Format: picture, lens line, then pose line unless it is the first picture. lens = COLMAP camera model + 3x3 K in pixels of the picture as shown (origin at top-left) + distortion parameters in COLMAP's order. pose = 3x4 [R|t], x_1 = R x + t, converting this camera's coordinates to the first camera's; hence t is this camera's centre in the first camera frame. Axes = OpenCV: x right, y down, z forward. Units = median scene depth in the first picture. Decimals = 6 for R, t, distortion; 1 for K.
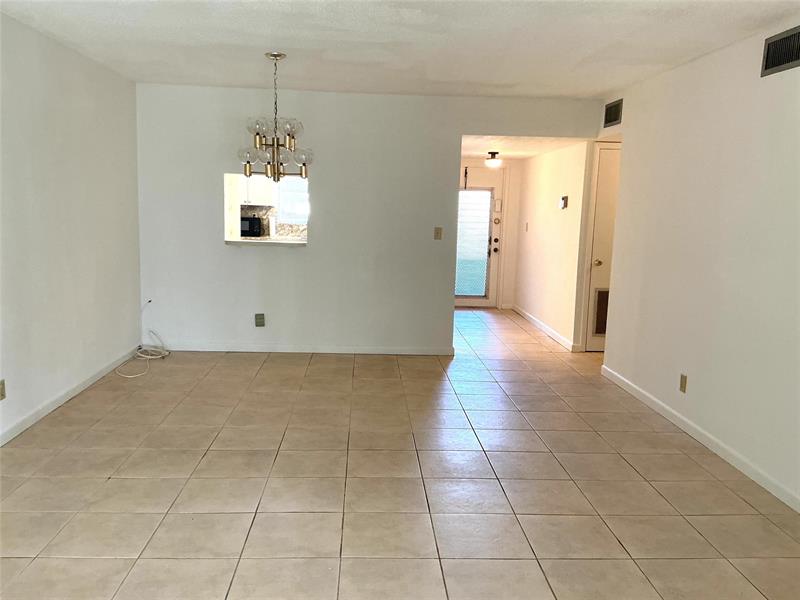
lens RADIAL K [[670.0, 0, 400.0], [0, 670.0, 300.0], [0, 0, 1]] dist [0.123199, -0.266511]
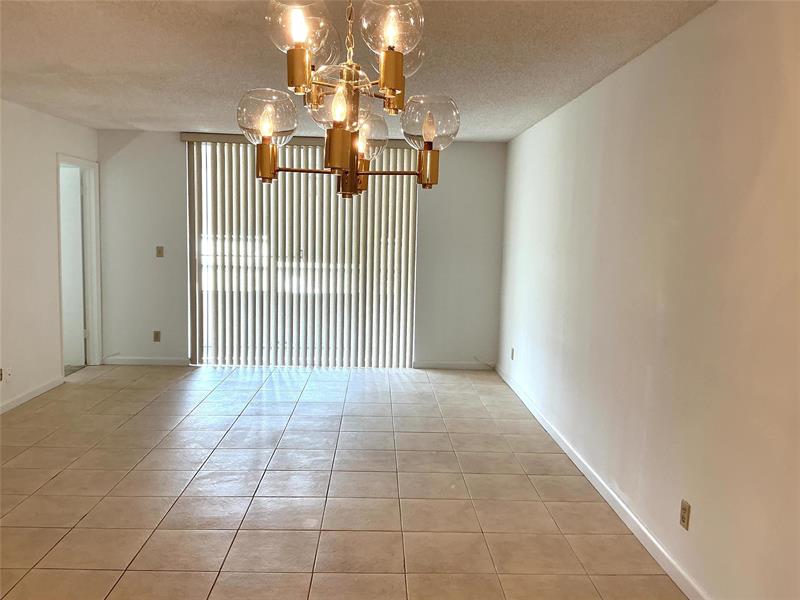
lens RADIAL K [[670.0, 0, 400.0], [0, 670.0, 300.0], [0, 0, 1]] dist [0.123199, -0.266511]
pose [[-0.998413, -0.055425, 0.009949, -0.277974], [-0.051388, 0.969039, 0.241501, -0.267944], [-0.023026, 0.240606, -0.970350, 1.723999]]
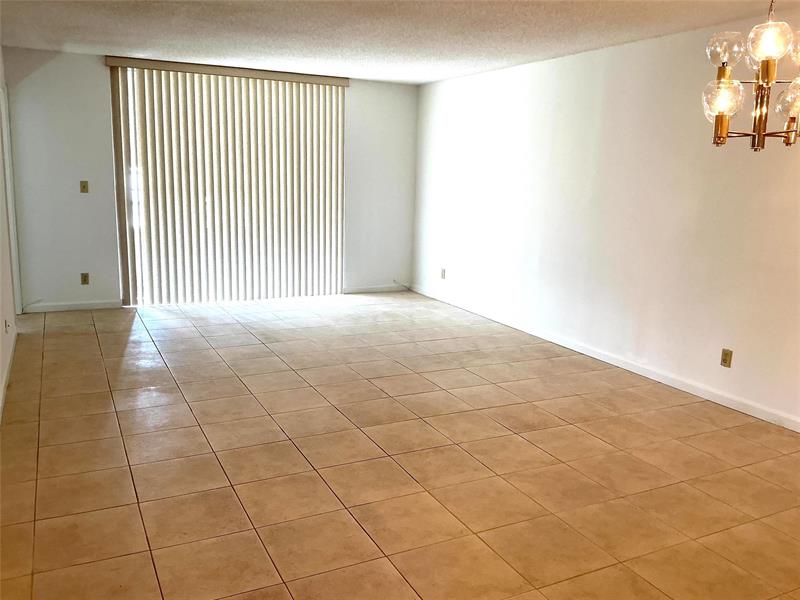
lens RADIAL K [[670.0, 0, 400.0], [0, 670.0, 300.0], [0, 0, 1]] dist [0.123199, -0.266511]
pose [[-0.913548, 0.019992, -0.406240, 0.384547], [-0.112583, 0.947337, 0.299796, -0.246867], [0.390840, 0.319613, -0.863187, 1.790440]]
